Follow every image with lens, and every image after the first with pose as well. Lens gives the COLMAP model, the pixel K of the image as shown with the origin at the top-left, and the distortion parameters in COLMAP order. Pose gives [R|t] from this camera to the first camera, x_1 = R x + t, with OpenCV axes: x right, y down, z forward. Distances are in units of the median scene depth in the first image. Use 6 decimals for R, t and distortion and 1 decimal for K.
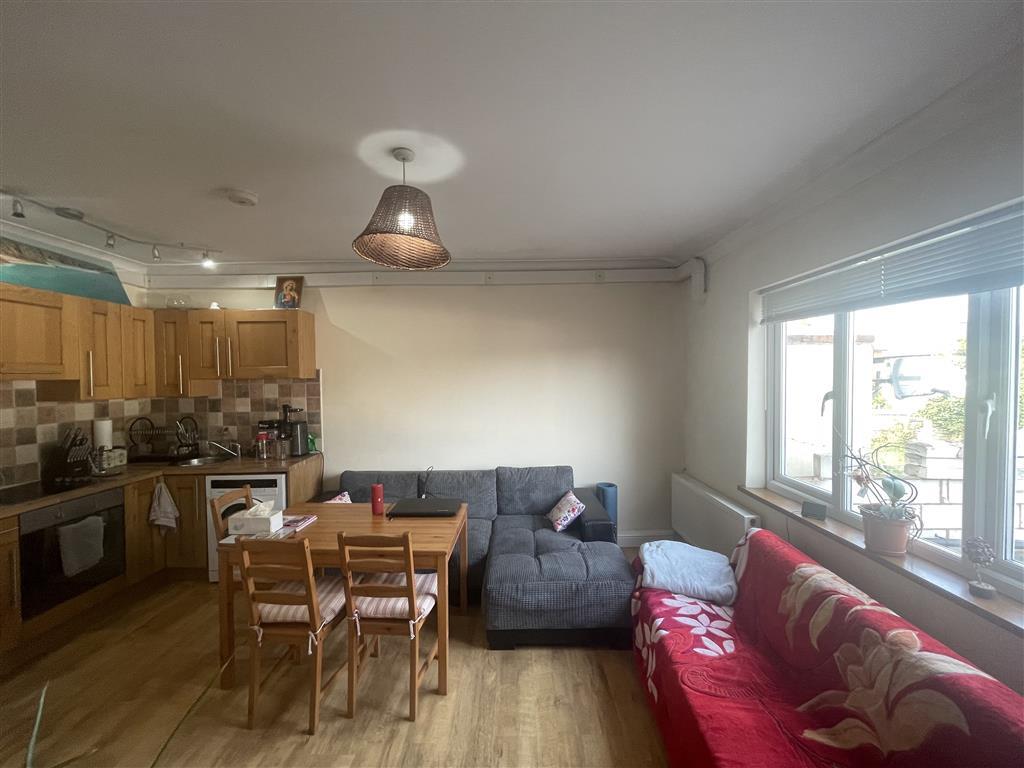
lens RADIAL K [[412.7, 0, 510.5], [0, 412.7, 385.9], [0, 0, 1]] dist [0.002749, -0.001219]
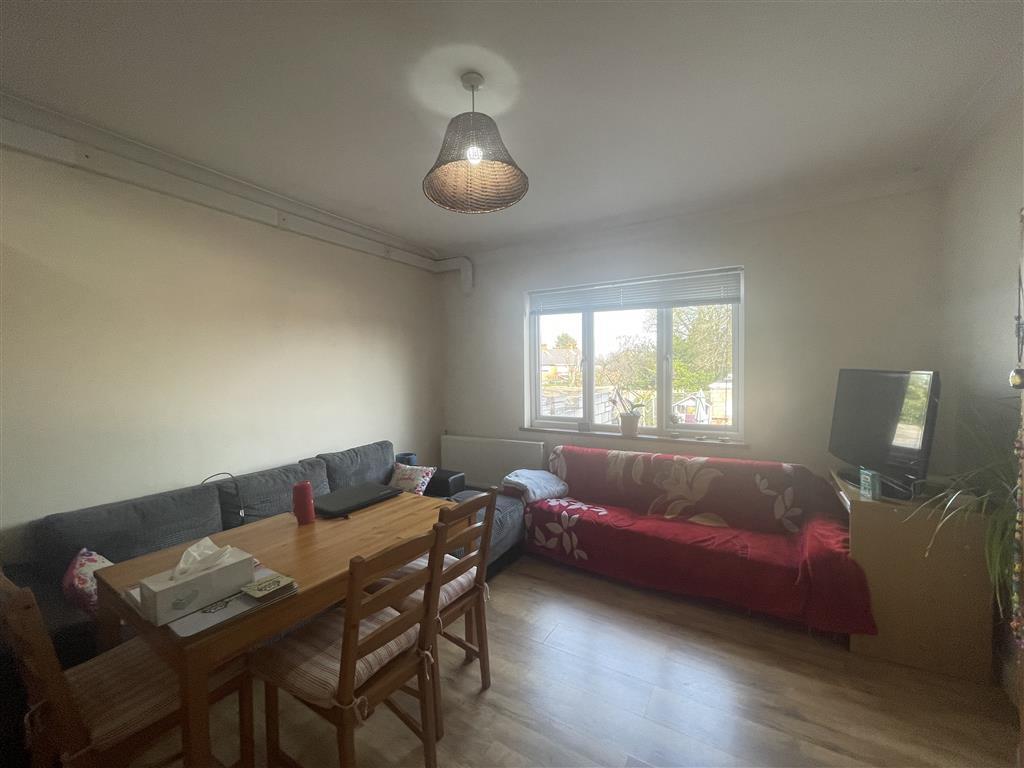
lens RADIAL K [[412.7, 0, 508.9], [0, 412.7, 384.3], [0, 0, 1]] dist [0.002749, -0.001219]
pose [[0.503113, -0.030257, 0.863691, -0.579406], [0.030299, 0.999390, 0.017361, 0.056503], [-0.863689, 0.017434, 0.503723, 0.266841]]
